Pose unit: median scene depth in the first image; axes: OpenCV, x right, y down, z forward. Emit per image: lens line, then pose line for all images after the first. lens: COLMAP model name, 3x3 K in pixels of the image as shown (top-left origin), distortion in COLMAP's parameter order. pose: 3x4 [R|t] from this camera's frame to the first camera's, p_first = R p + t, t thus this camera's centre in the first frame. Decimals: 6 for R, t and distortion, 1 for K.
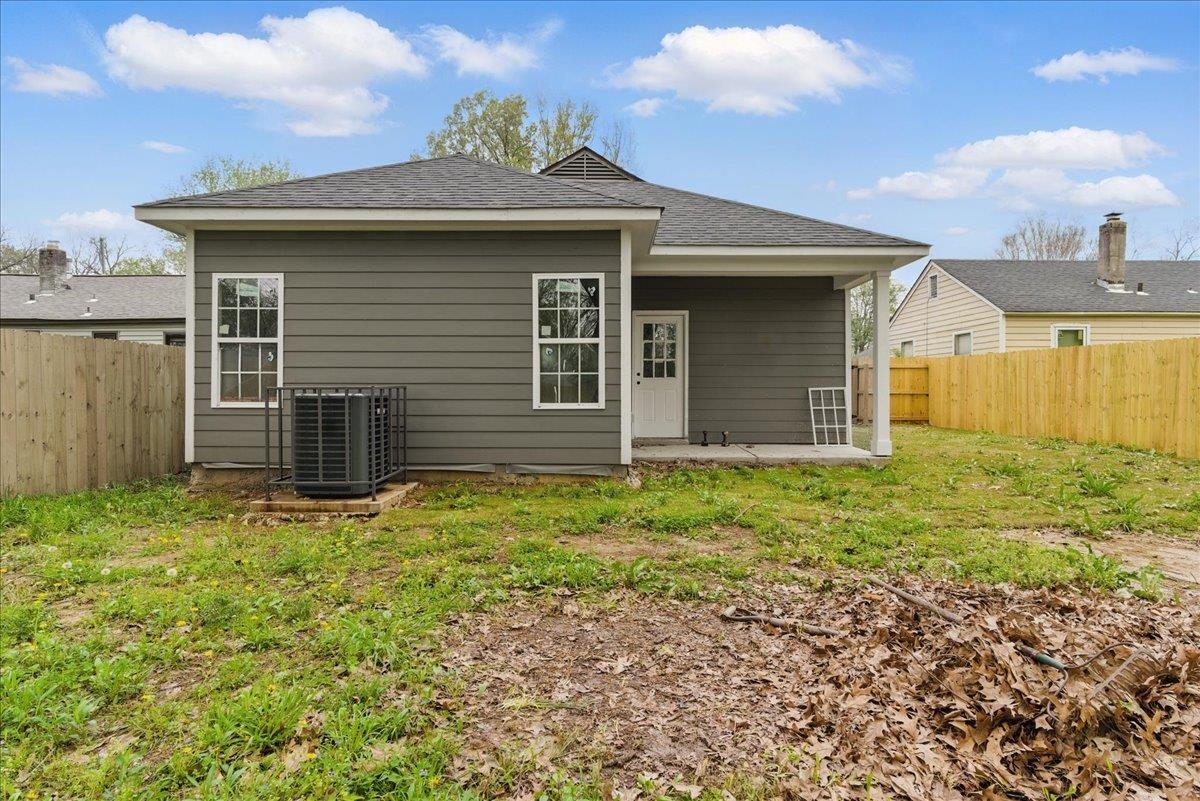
lens RADIAL K [[615.6, 0, 597.4], [0, 615.6, 395.0], [0, 0, 1]] dist [0.006599, 0.000032]
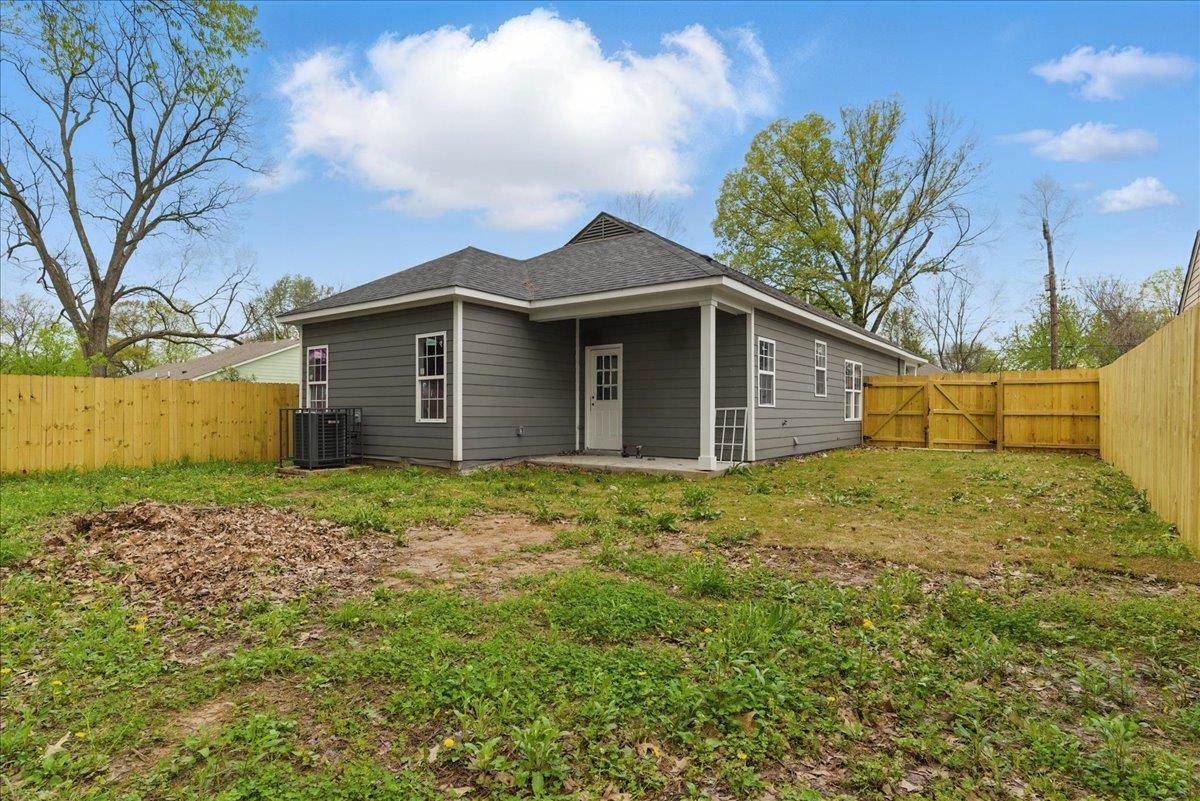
lens RADIAL K [[611.1, 0, 601.0], [0, 611.1, 406.7], [0, 0, 1]] dist [0.002826, 0.000024]
pose [[0.814353, -0.003654, -0.580359, 1.154268], [-0.004896, 0.999901, -0.013165, 0.001225], [0.580350, 0.013563, 0.814254, 0.021439]]
